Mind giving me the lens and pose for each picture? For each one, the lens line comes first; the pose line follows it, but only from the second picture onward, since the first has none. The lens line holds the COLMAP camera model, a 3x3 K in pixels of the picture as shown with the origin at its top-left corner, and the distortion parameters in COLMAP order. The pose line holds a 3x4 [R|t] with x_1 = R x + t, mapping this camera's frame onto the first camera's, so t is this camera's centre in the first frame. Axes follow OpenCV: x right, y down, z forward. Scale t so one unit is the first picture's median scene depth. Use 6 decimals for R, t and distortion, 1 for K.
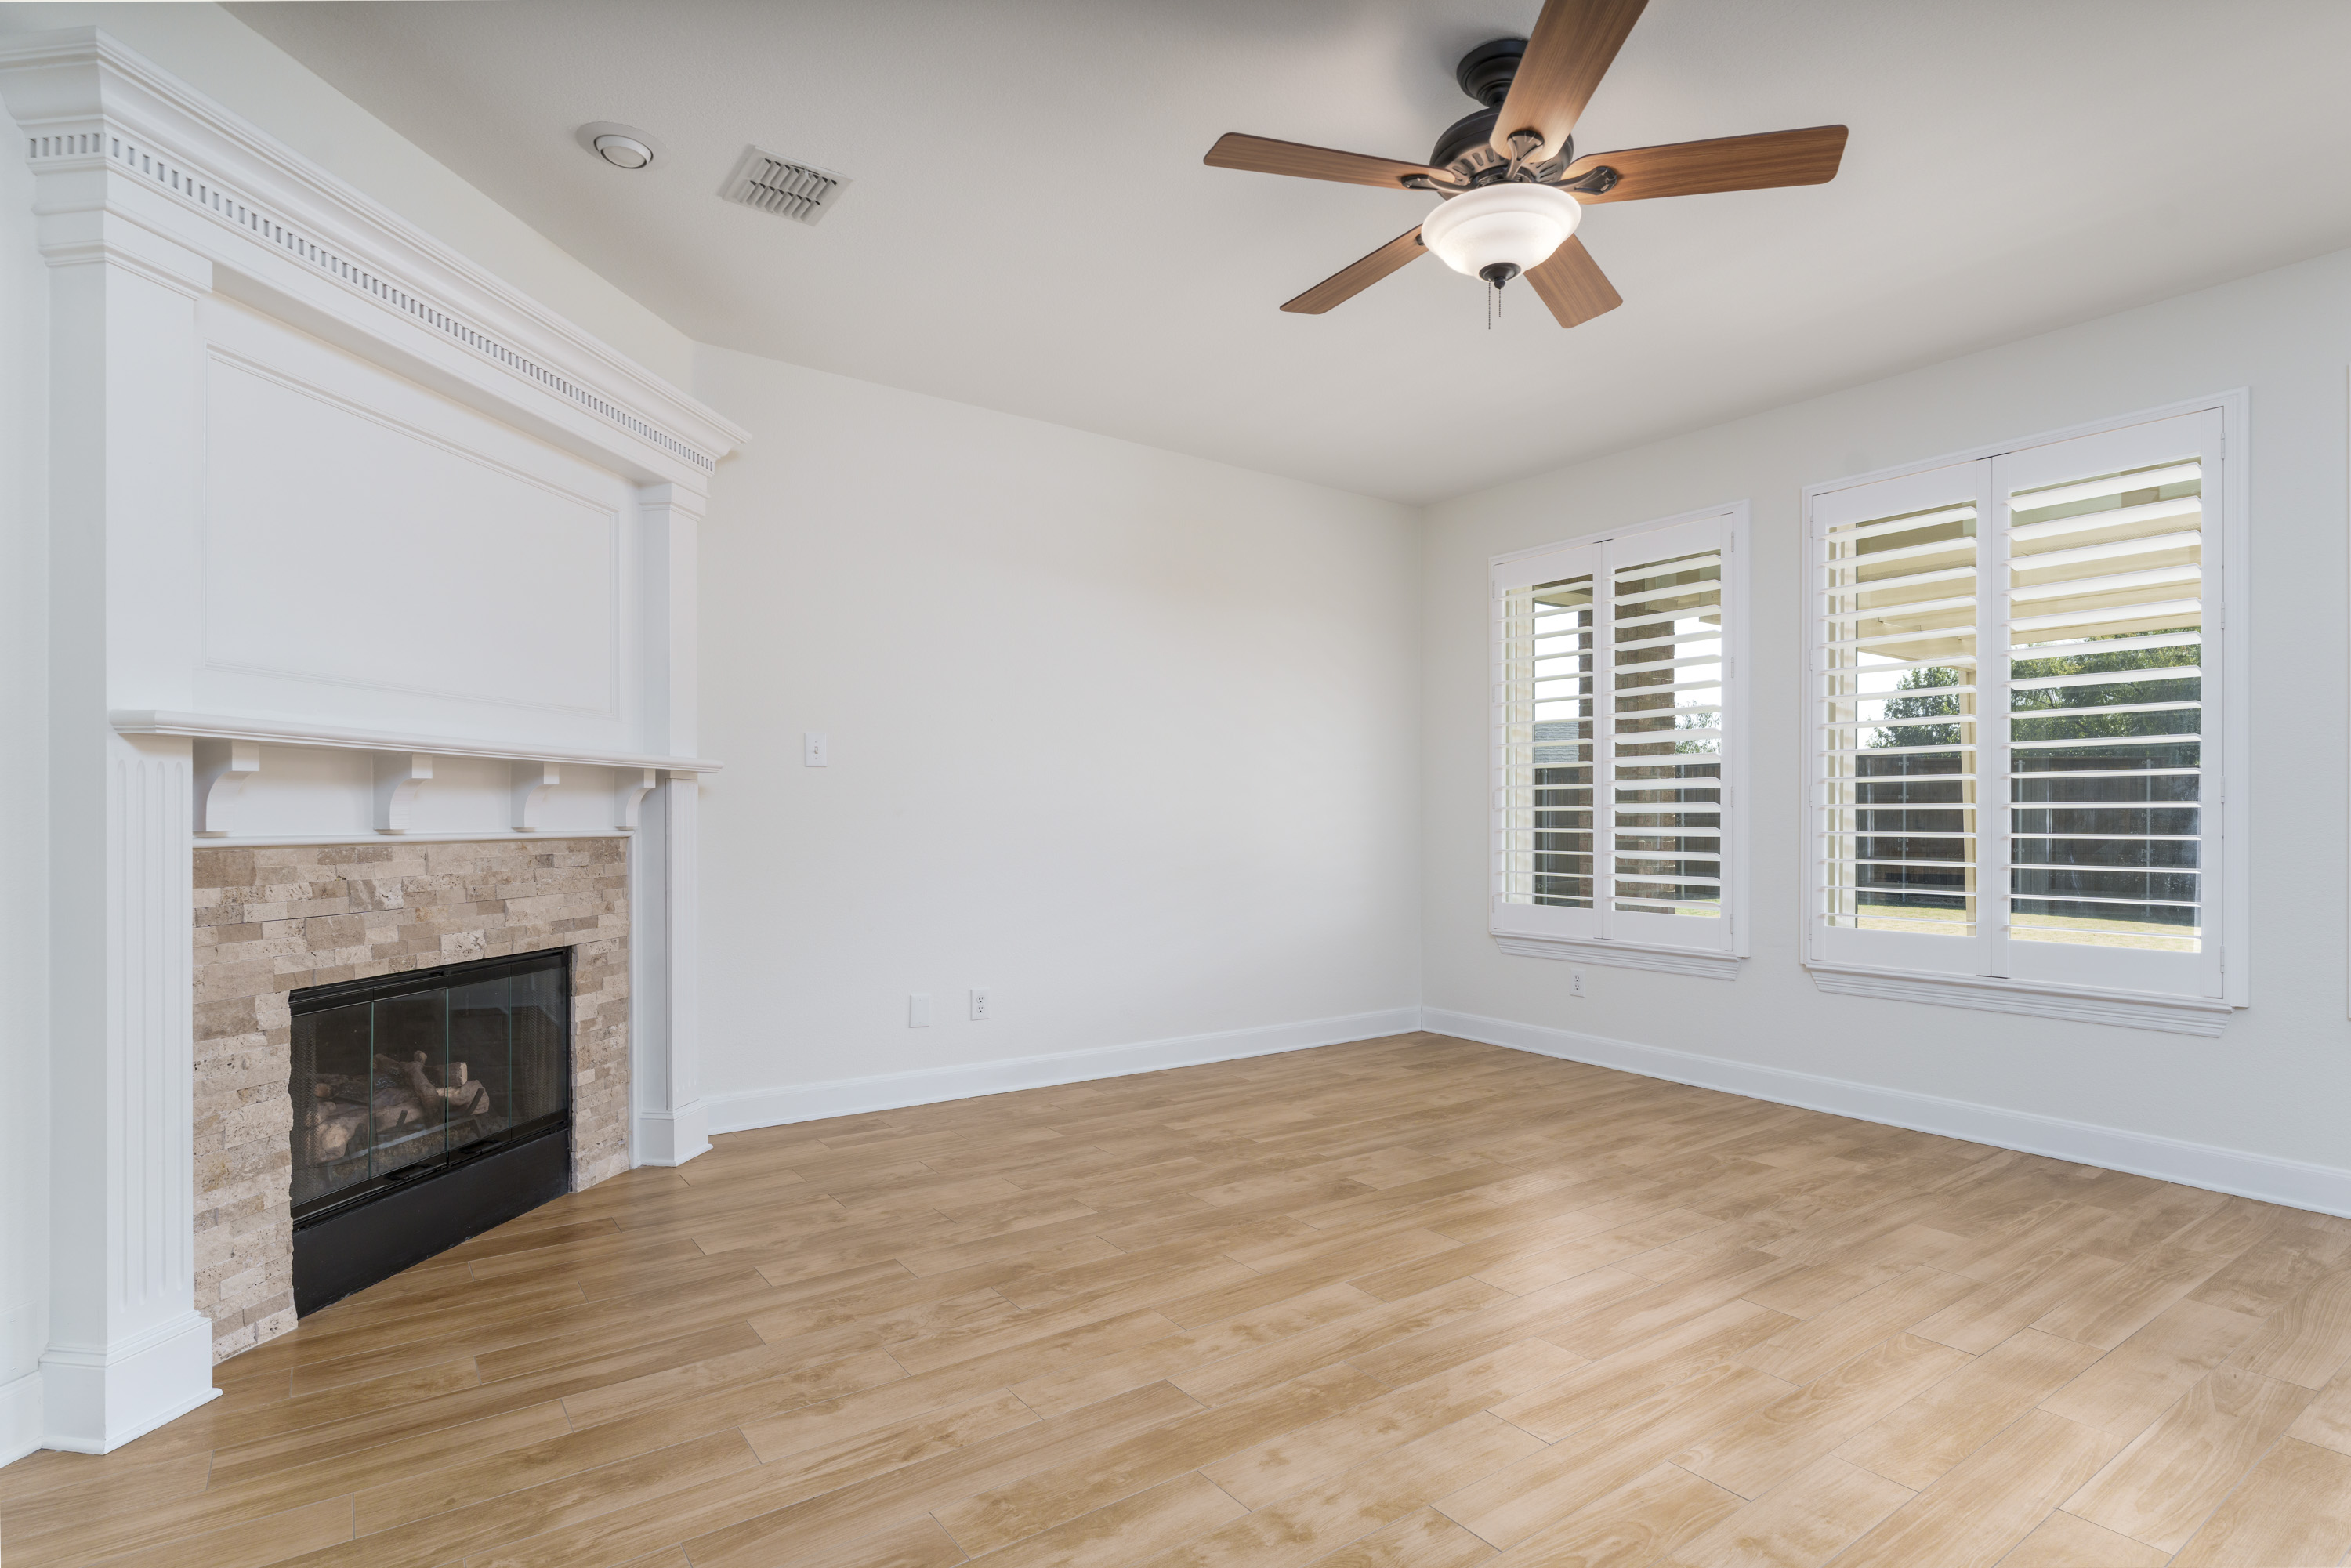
lens RADIAL K [[1183.7, 0, 1232.2], [0, 1183.7, 816.7], [0, 0, 1]] dist [-0.002363, -0.000375]
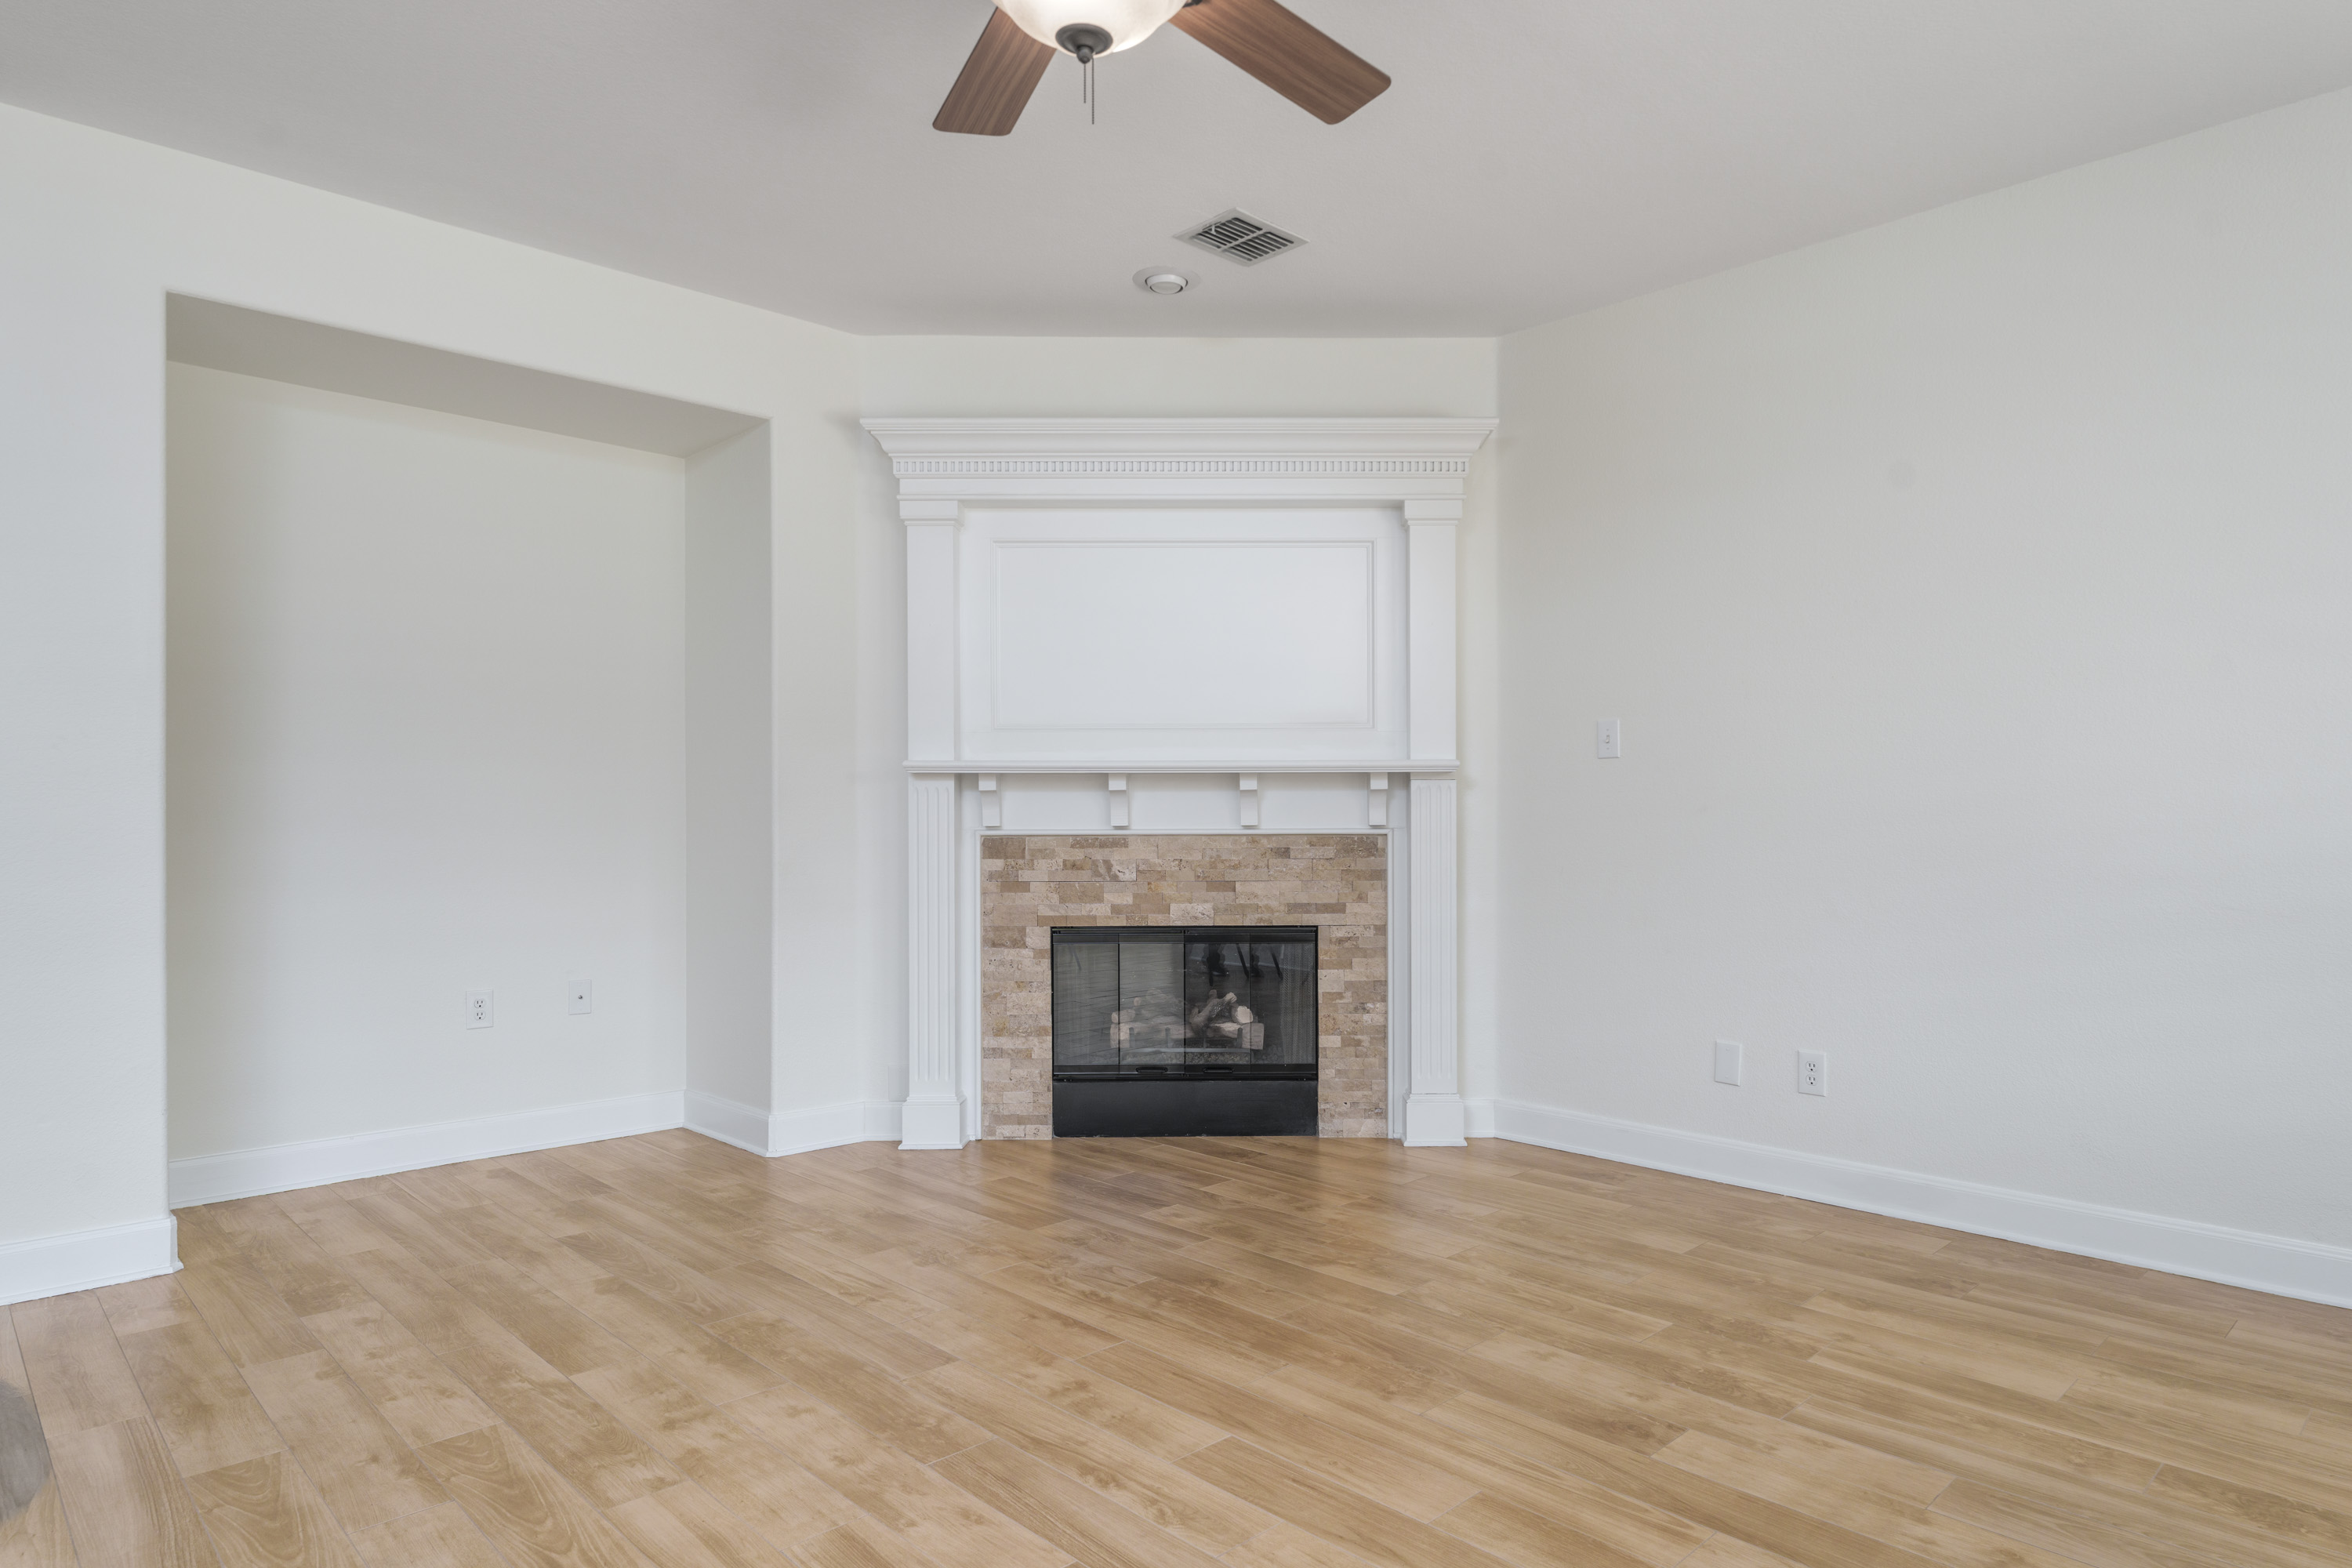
lens RADIAL K [[1359.2, 0, 1178.1], [0, 1359.2, 820.5], [0, 0, 1]] dist [0.001334, -0.000163]
pose [[0.115419, -0.003515, -0.993311, 0.887311], [0.003831, 0.999988, -0.003093, 0.009066], [0.993310, -0.003448, 0.115431, 0.819467]]
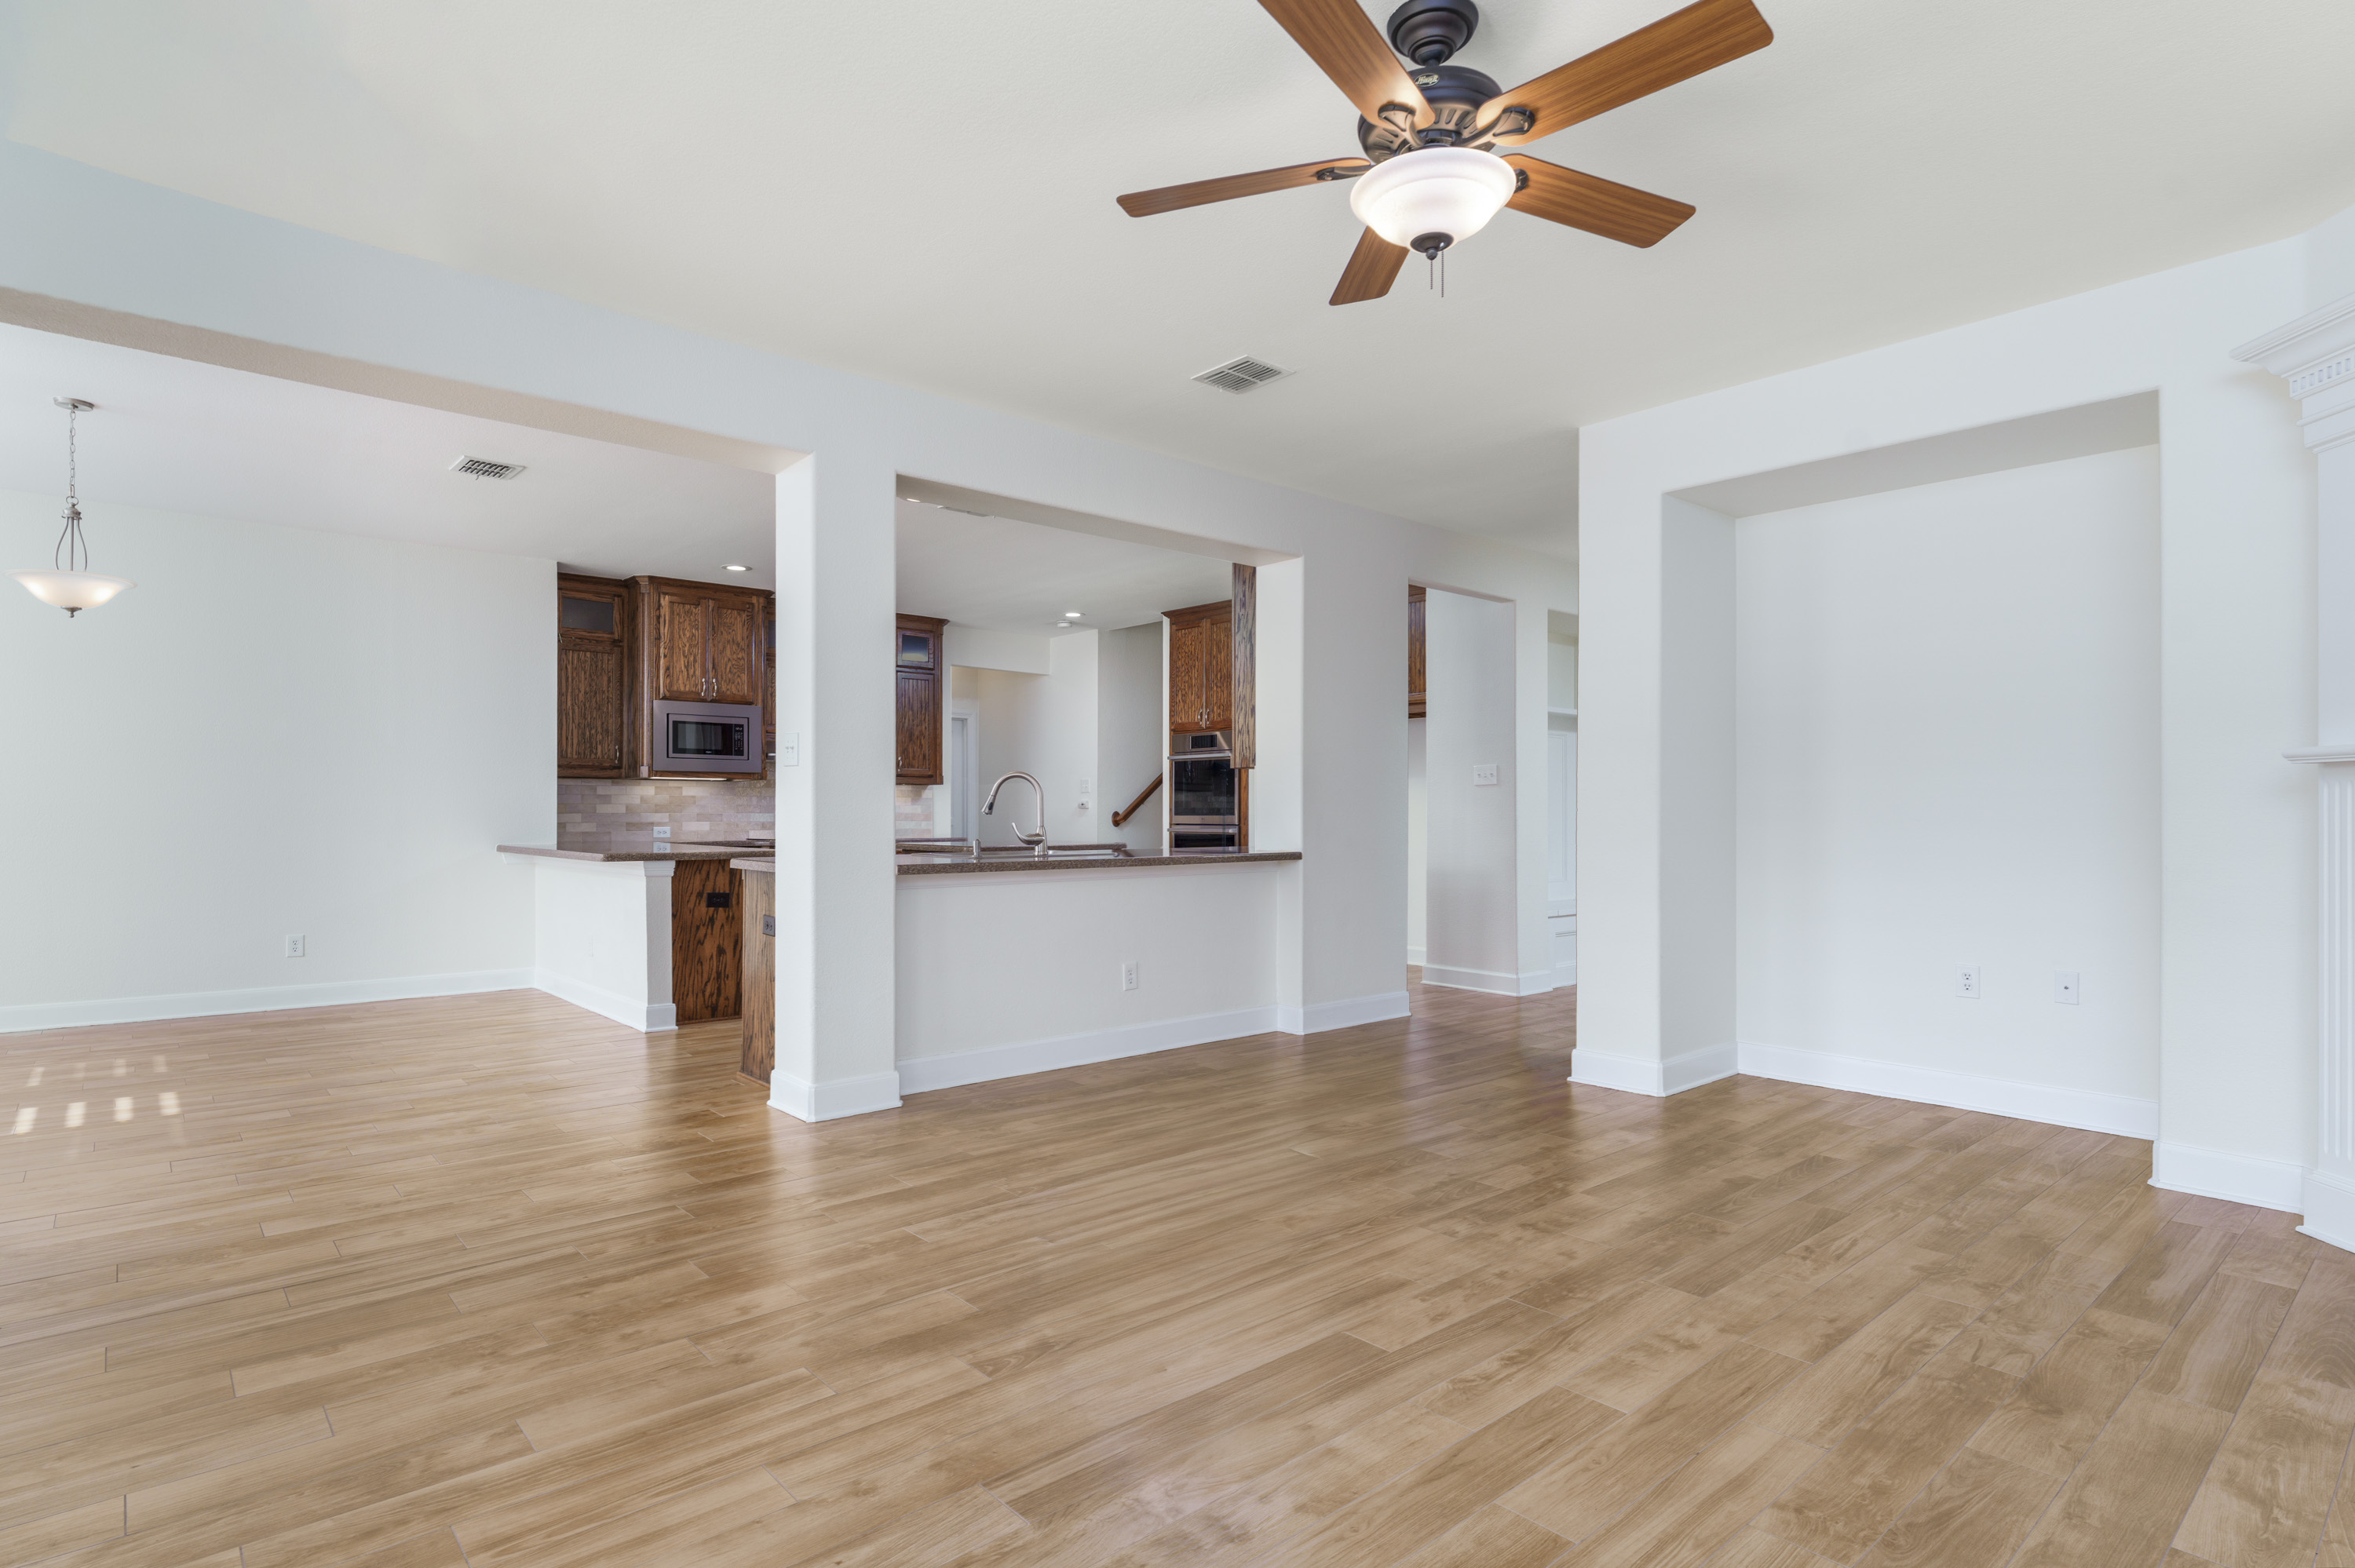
lens RADIAL K [[1185.5, 0, 1234.3], [0, 1185.5, 816.7], [0, 0, 1]] dist [-0.002363, -0.000375]
pose [[-0.994825, -0.004909, -0.101483, 0.408354], [-0.004941, 0.999988, 0.000058, 0.002008], [0.101481, 0.000559, -0.994837, 1.648300]]
